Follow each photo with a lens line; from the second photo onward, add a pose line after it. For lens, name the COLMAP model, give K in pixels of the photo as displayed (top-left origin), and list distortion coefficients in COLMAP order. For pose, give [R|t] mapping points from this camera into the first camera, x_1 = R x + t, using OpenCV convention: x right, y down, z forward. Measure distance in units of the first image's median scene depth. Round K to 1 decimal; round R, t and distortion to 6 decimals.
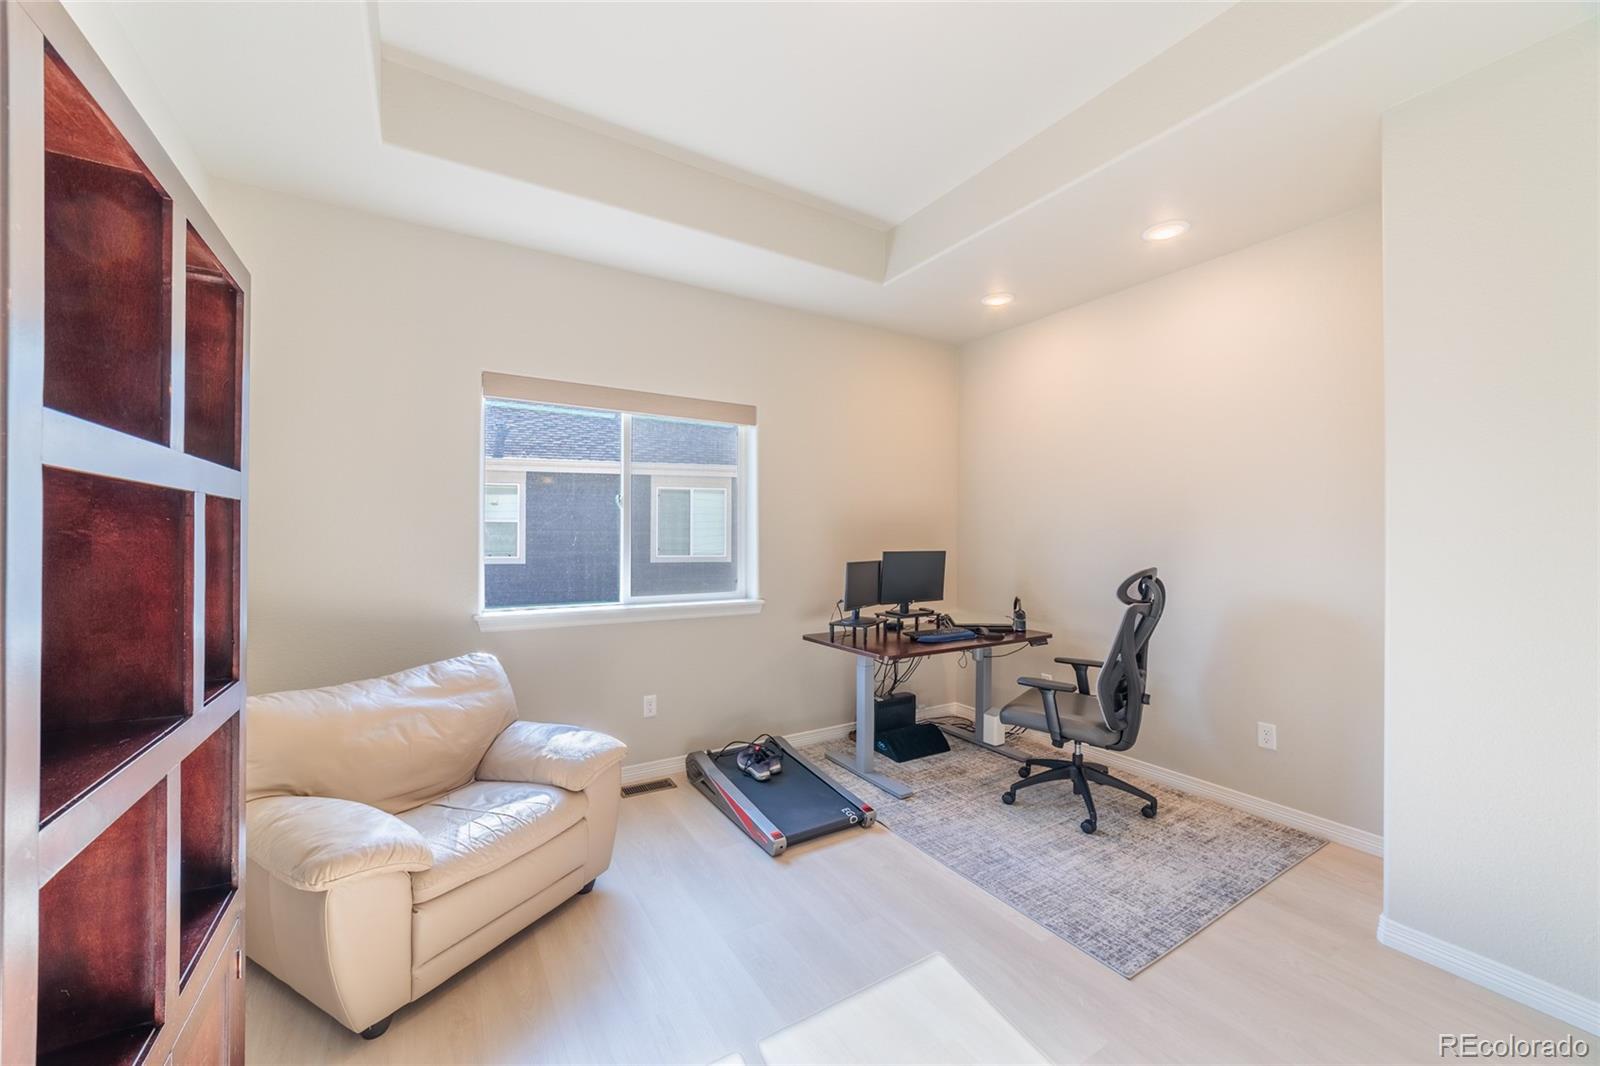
lens RADIAL K [[609.5, 0, 801.6], [0, 609.5, 532.9], [0, 0, 1]] dist [-0.011043, -0.000049]
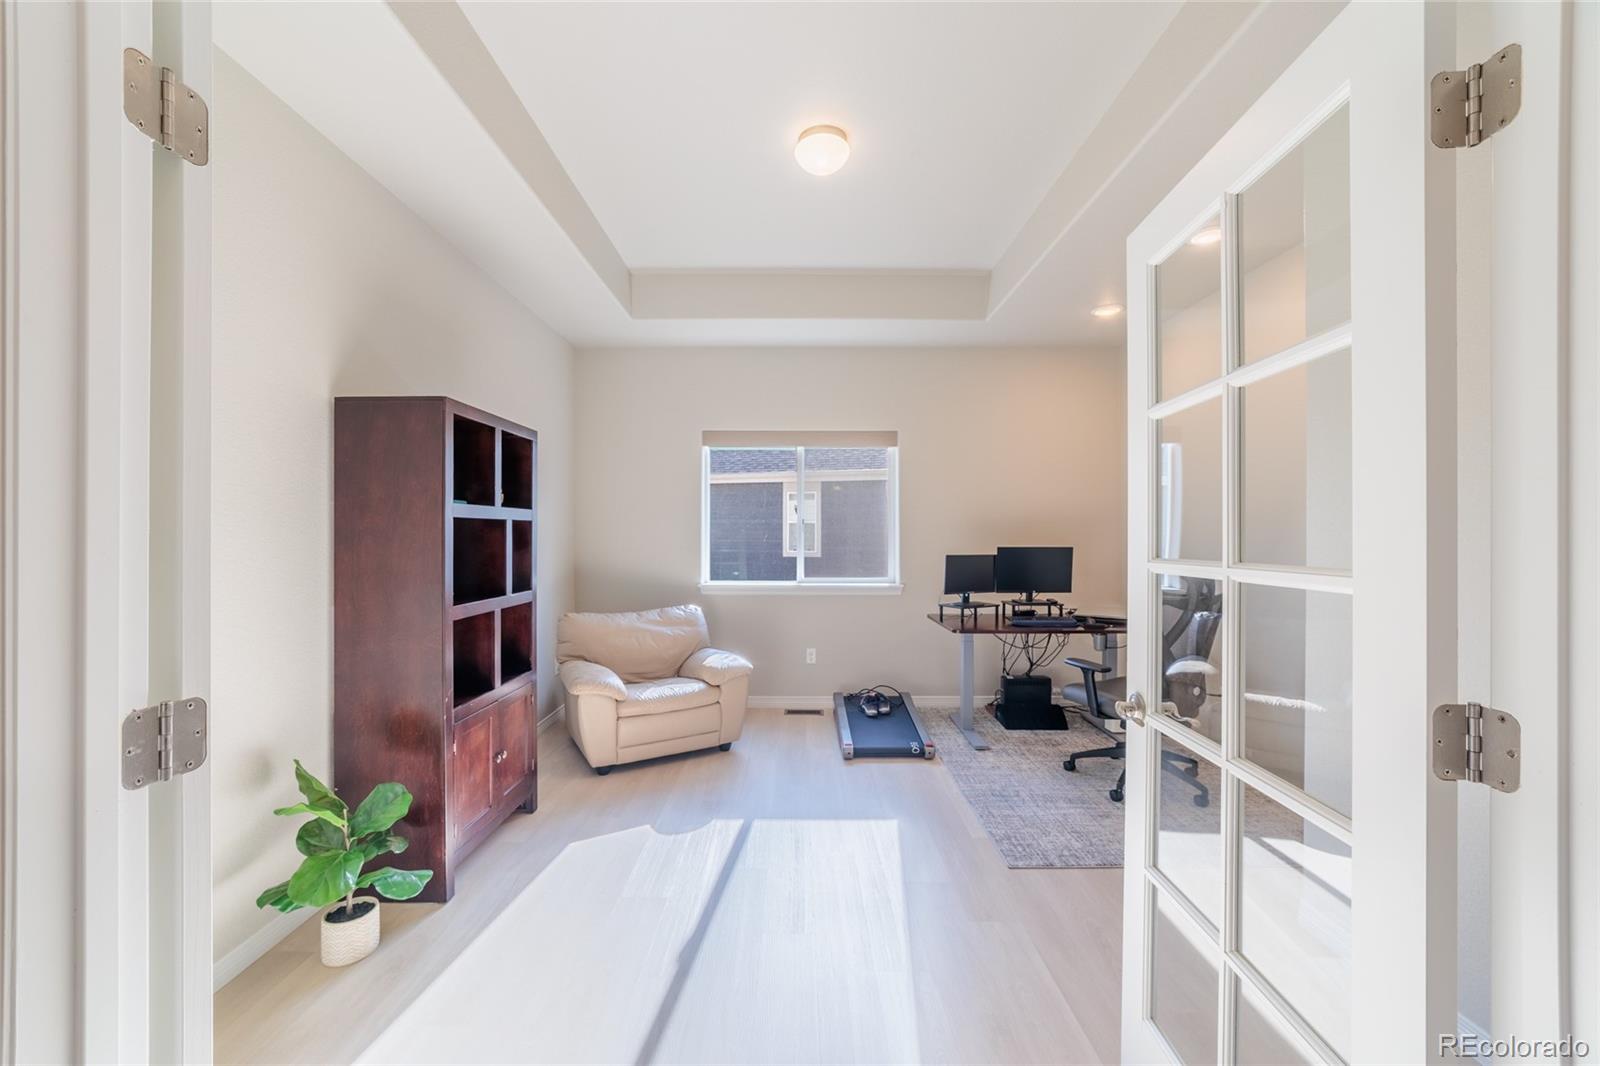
lens RADIAL K [[609.5, 0, 799.2], [0, 609.5, 534.9], [0, 0, 1]] dist [-0.011043, -0.000049]
pose [[0.850624, -0.002099, -0.525771, 0.499890], [0.005766, 0.999969, 0.005337, -0.000589], [0.525744, -0.007571, 0.850609, -0.216602]]
